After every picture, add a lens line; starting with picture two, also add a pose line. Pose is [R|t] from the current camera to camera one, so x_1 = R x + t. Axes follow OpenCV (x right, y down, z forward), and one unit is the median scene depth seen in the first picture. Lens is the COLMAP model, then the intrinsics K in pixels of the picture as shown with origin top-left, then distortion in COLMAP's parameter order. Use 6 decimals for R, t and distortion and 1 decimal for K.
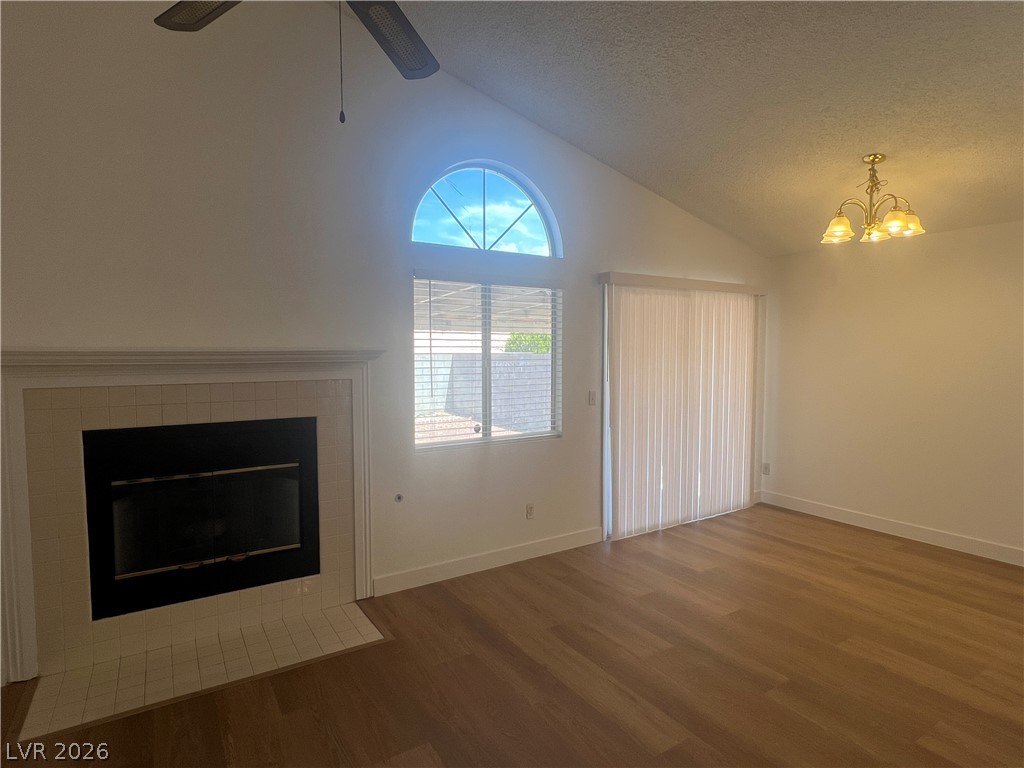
lens RADIAL K [[556.9, 0, 511.0], [0, 556.9, 387.2], [0, 0, 1]] dist [-0.001570, 0.001140]
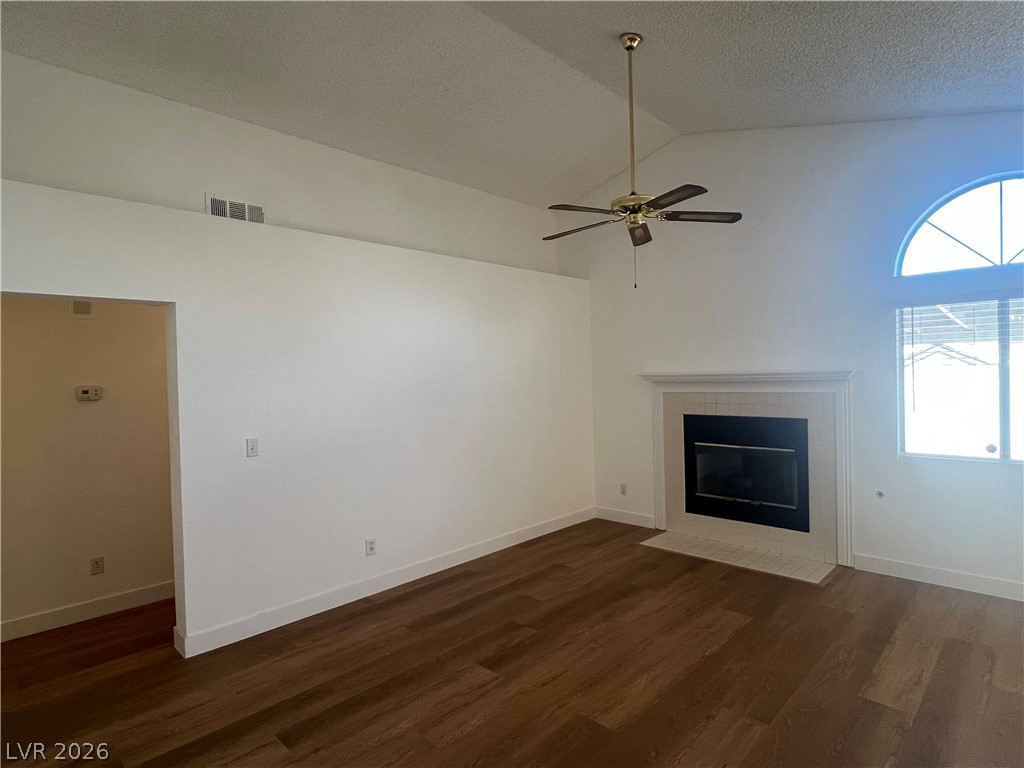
lens RADIAL K [[556.9, 0, 511.1], [0, 556.9, 384.3], [0, 0, 1]] dist [-0.001570, 0.001140]
pose [[0.234593, 0.013084, -0.972006, 0.845833], [-0.039593, 0.999208, 0.003895, -0.010322], [0.971287, 0.037571, 0.234925, -0.058265]]
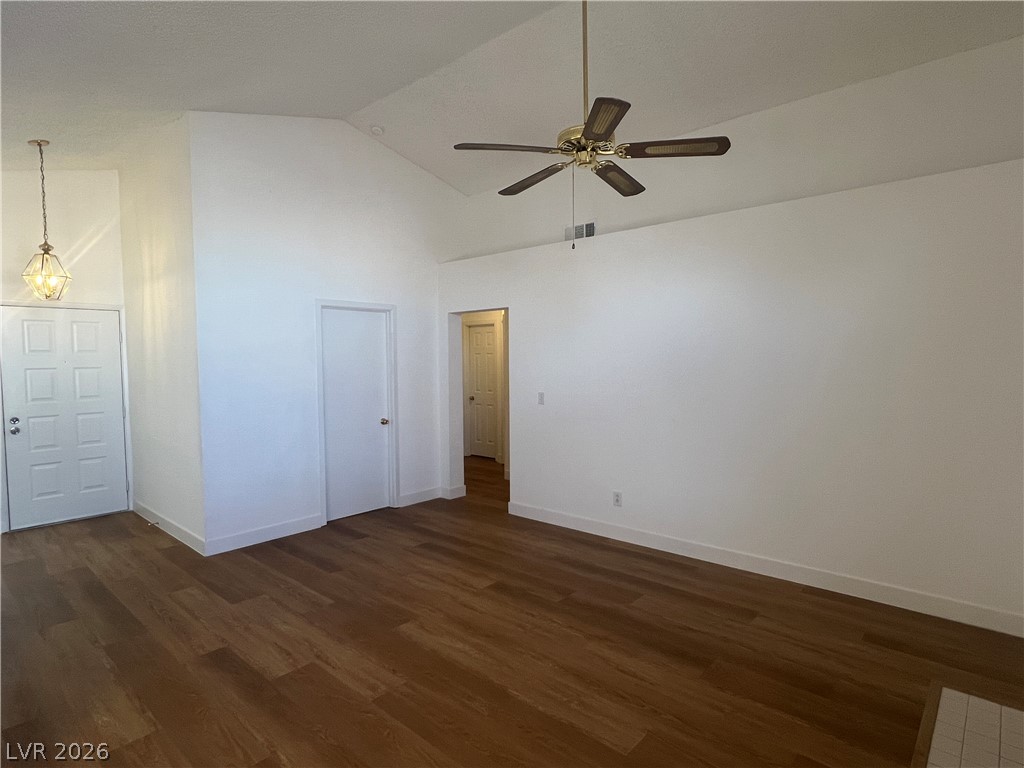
lens RADIAL K [[556.9, 0, 511.3], [0, 556.9, 383.4], [0, 0, 1]] dist [-0.001570, 0.001140]
pose [[-0.961640, 0.022086, -0.273425, 0.190091], [-0.008367, 0.993928, 0.109710, -0.085368], [0.274188, 0.107789, -0.955616, 1.265648]]
